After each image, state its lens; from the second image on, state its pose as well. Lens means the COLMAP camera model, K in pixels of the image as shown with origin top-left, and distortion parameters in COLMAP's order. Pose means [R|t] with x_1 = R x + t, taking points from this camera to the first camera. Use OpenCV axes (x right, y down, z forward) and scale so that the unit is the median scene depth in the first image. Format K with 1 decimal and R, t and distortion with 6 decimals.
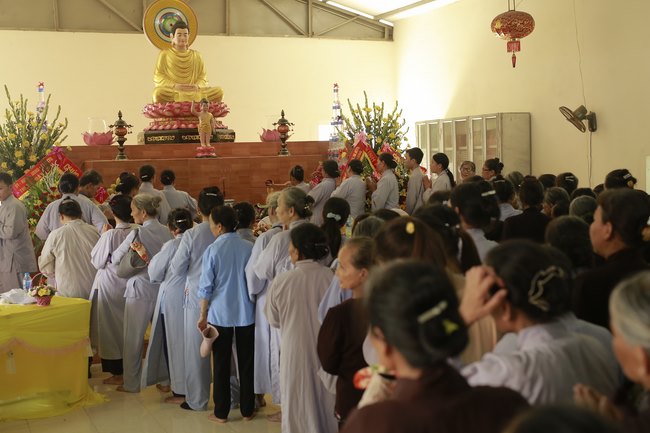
lens RADIAL K [[899.5, 0, 326.5], [0, 899.5, 216.9], [0, 0, 1]] dist [0.002738, 0.000000]
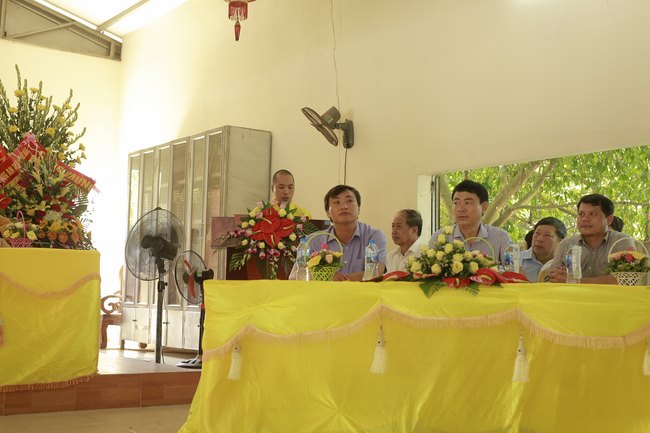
lens RADIAL K [[899.5, 0, 326.3], [0, 899.5, 212.7], [0, 0, 1]] dist [0.002738, 0.000000]
pose [[0.977673, 0.072769, 0.197132, 0.134199], [-0.042016, 0.986877, -0.155913, 0.056618], [-0.205891, 0.144150, 0.967900, 0.313734]]
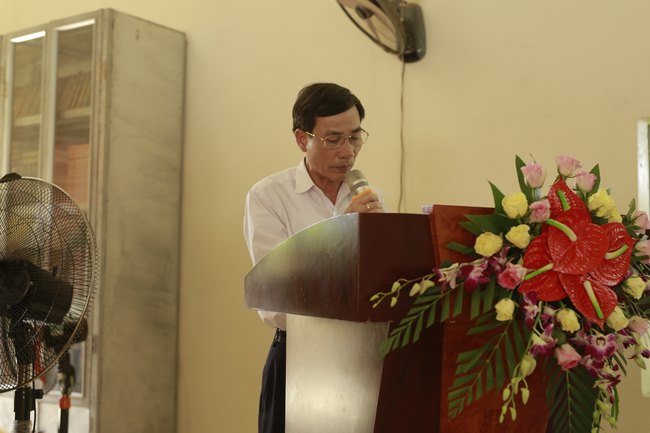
lens RADIAL K [[899.5, 0, 323.8], [0, 899.5, 215.8], [0, 0, 1]] dist [0.002738, 0.000000]
pose [[0.859667, 0.078054, 0.504857, 0.099429], [-0.006772, 0.989913, -0.141517, 0.005618], [-0.510810, 0.118239, 0.851524, 0.681209]]
